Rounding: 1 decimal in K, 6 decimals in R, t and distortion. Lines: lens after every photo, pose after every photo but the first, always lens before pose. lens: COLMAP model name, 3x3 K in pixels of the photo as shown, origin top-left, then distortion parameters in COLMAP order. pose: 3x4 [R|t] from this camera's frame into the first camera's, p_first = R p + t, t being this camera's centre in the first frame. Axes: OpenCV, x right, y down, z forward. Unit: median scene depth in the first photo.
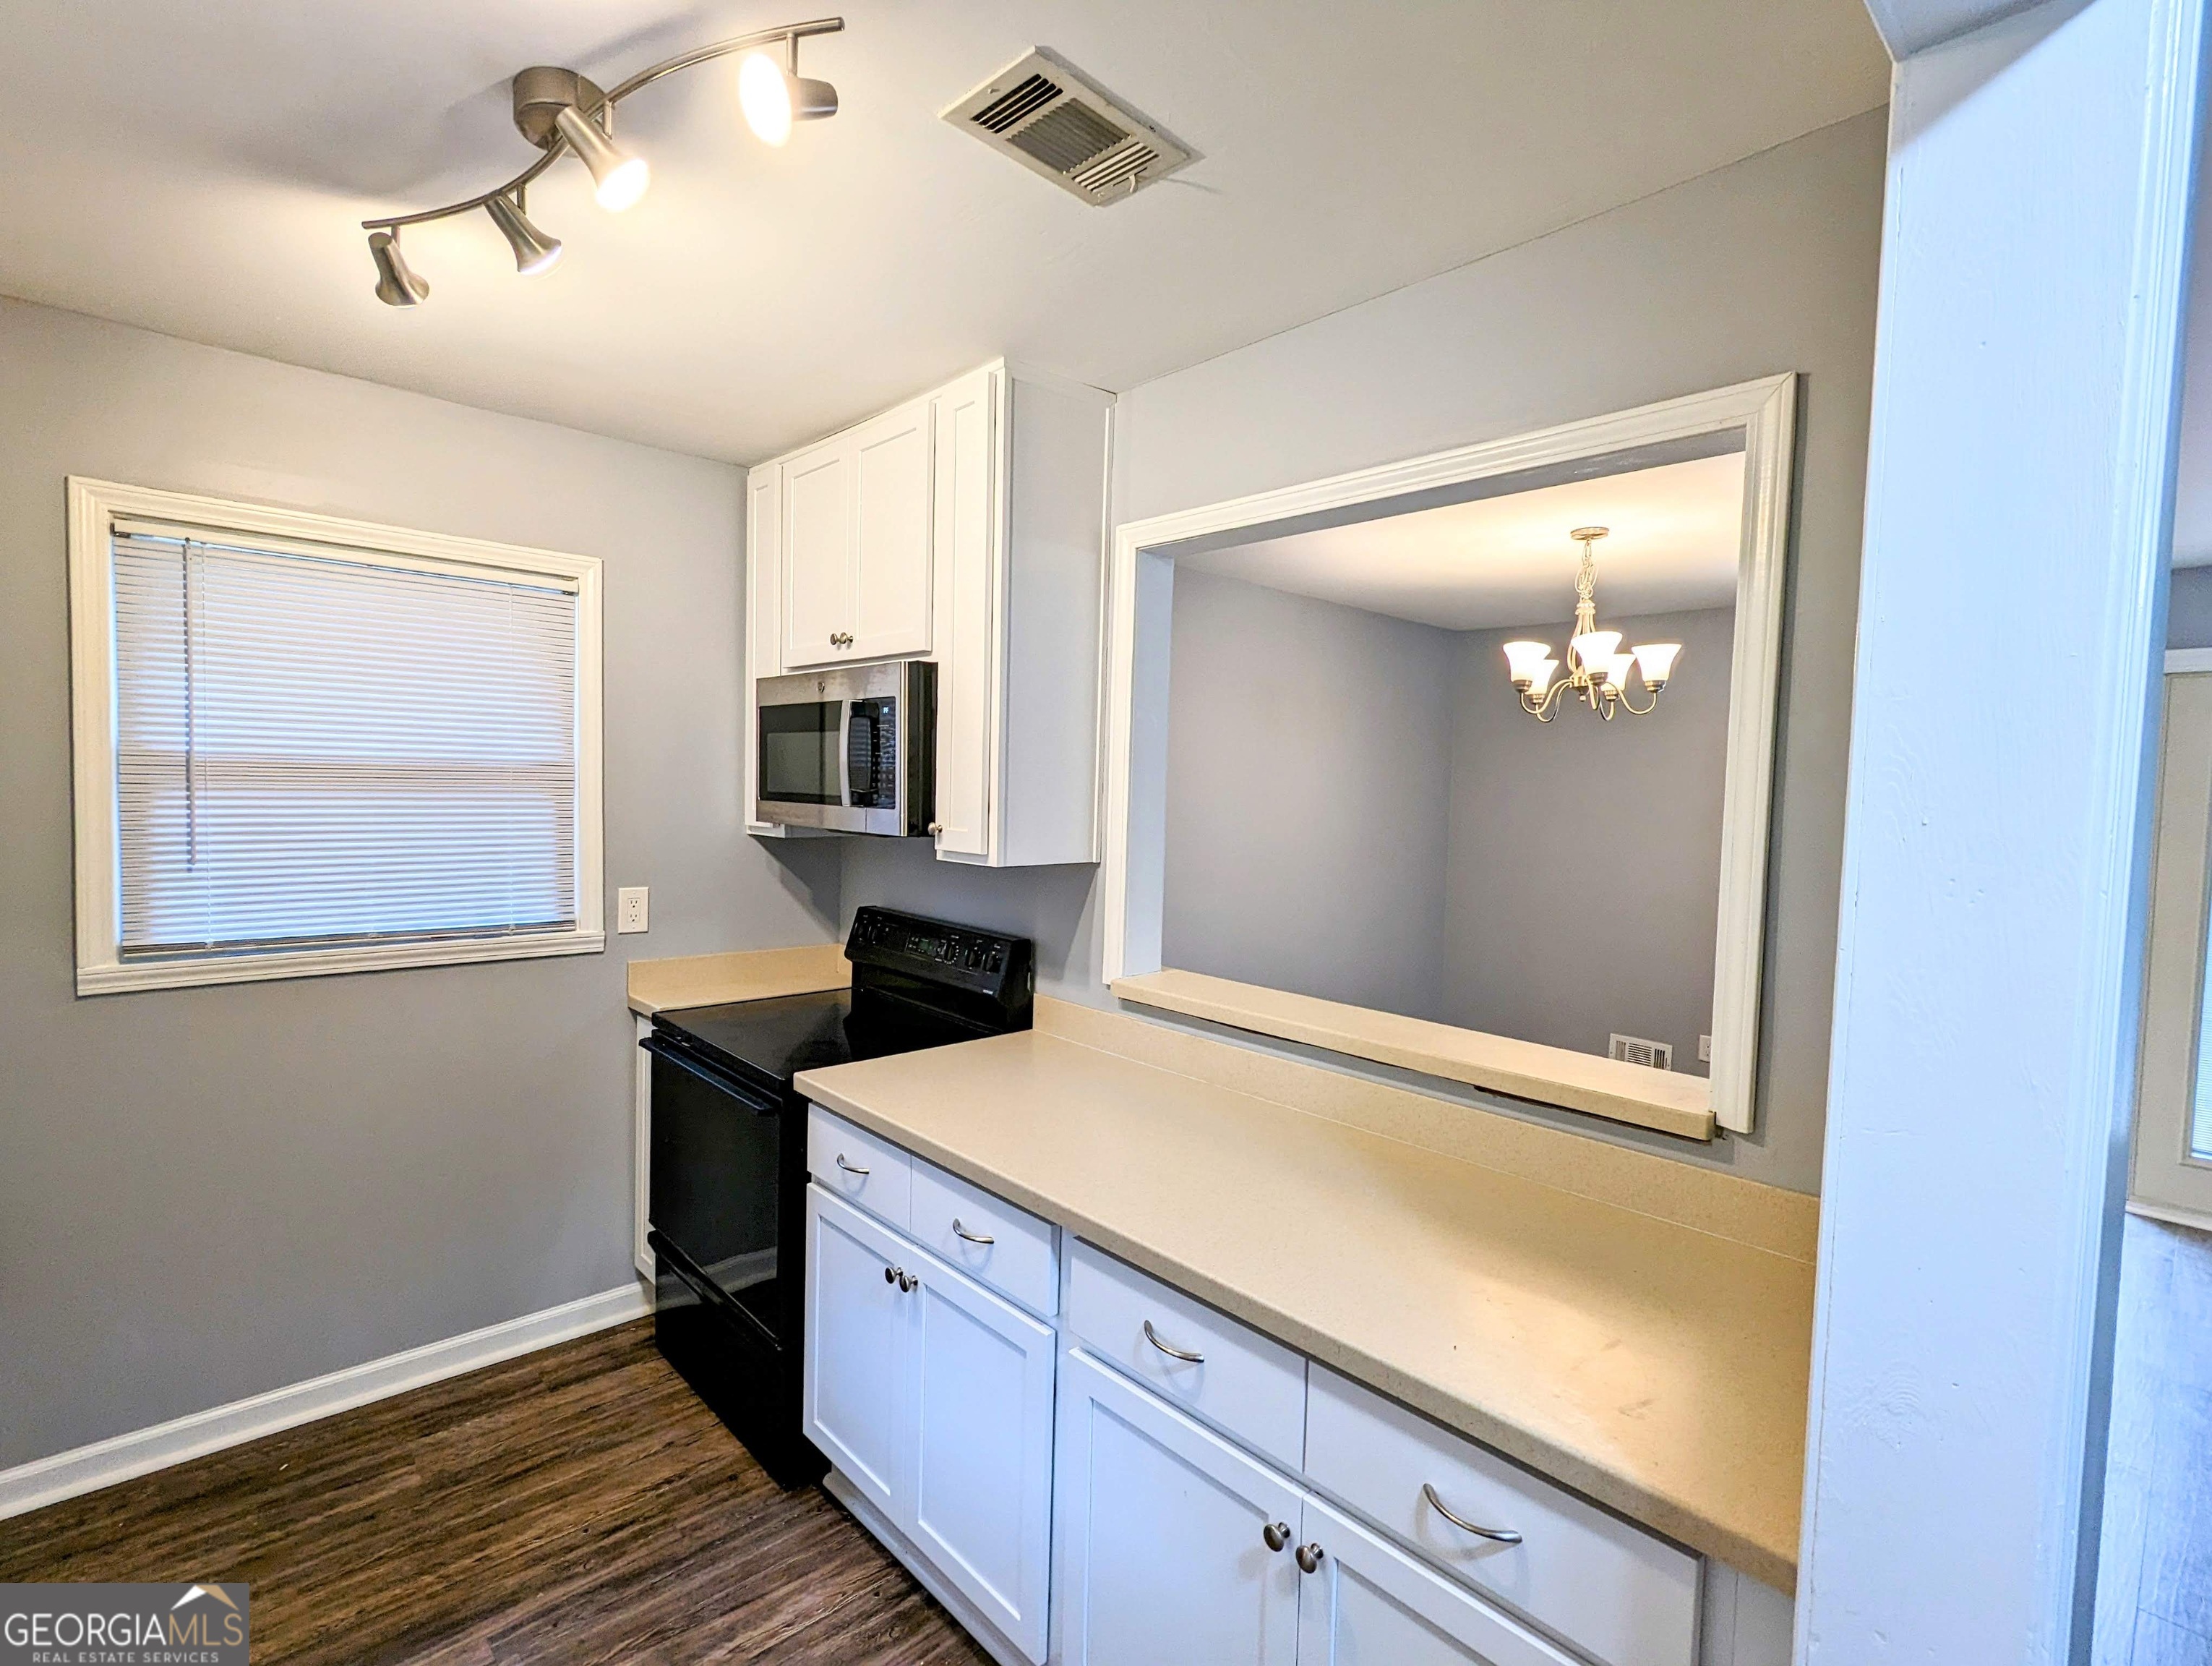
lens RADIAL K [[1048.8, 0, 1101.9], [0, 1048.8, 836.5], [0, 0, 1]] dist [-0.000277, 0.001058]
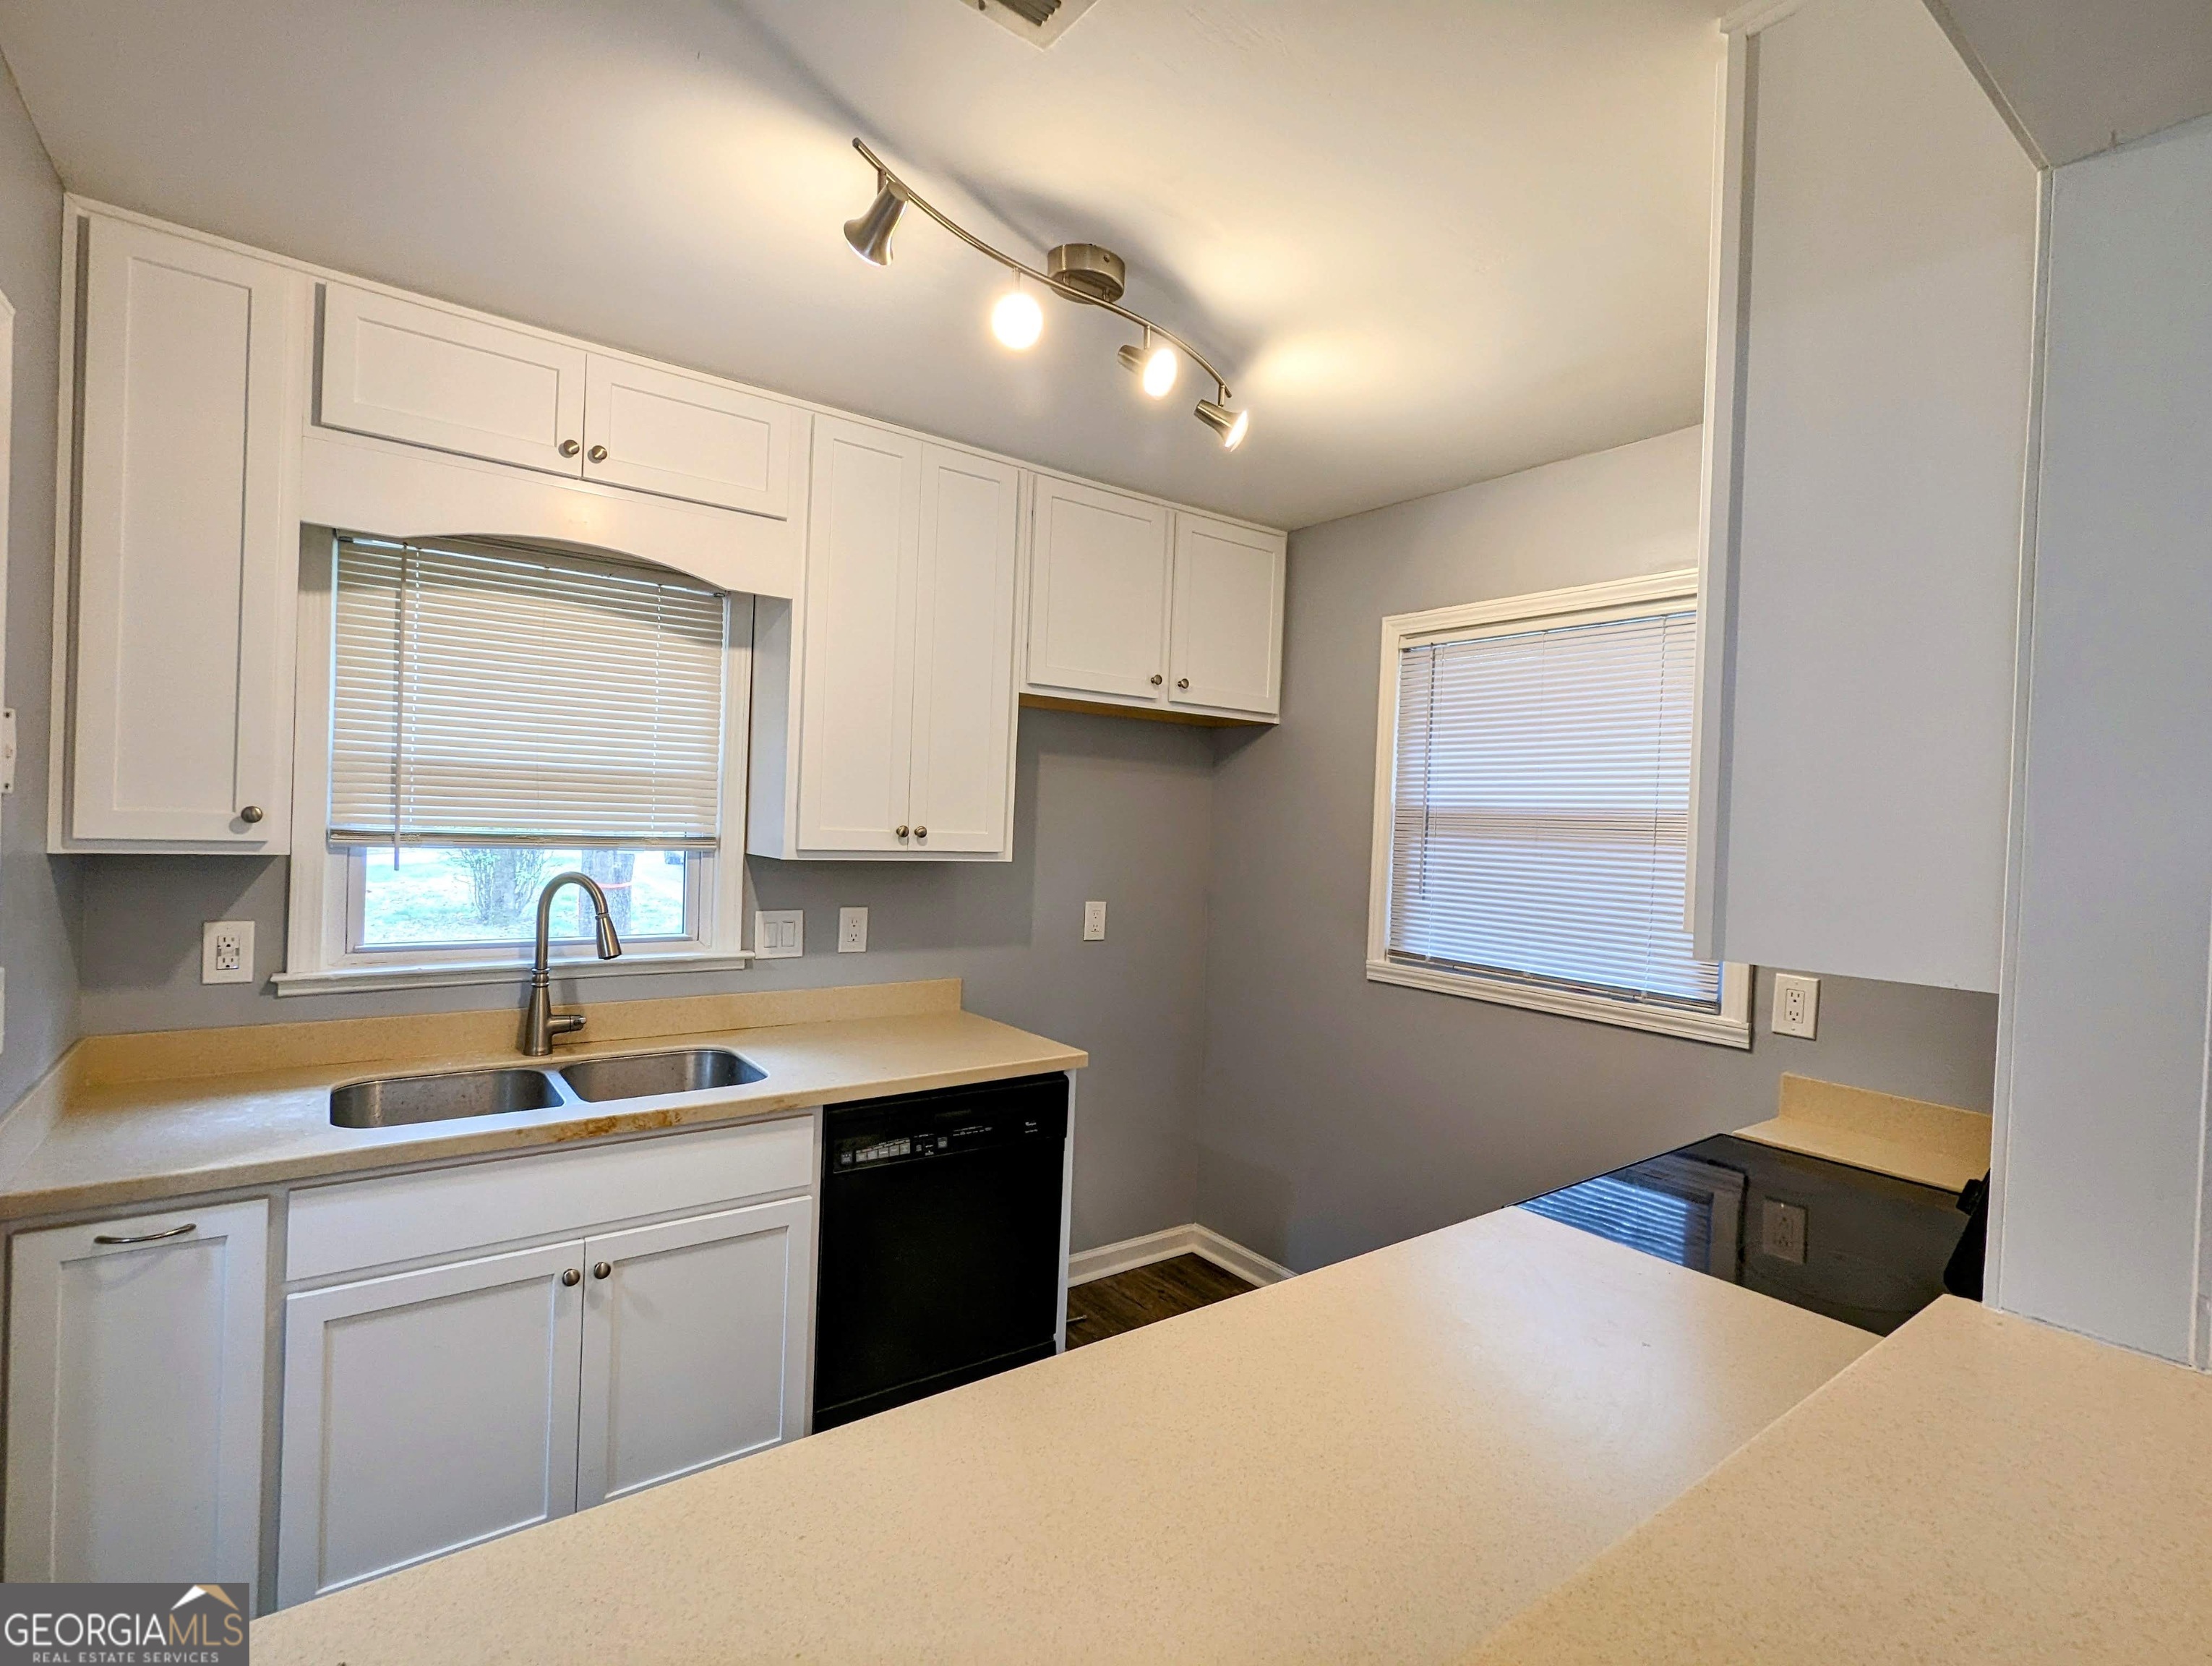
lens RADIAL K [[1048.8, 0, 1102.8], [0, 1048.8, 832.2], [0, 0, 1]] dist [-0.000277, 0.001058]
pose [[-0.113669, -0.008241, -0.993484, 0.466402], [-0.079260, 0.996854, 0.000799, -0.019357], [0.990352, 0.078834, -0.113965, 0.764835]]
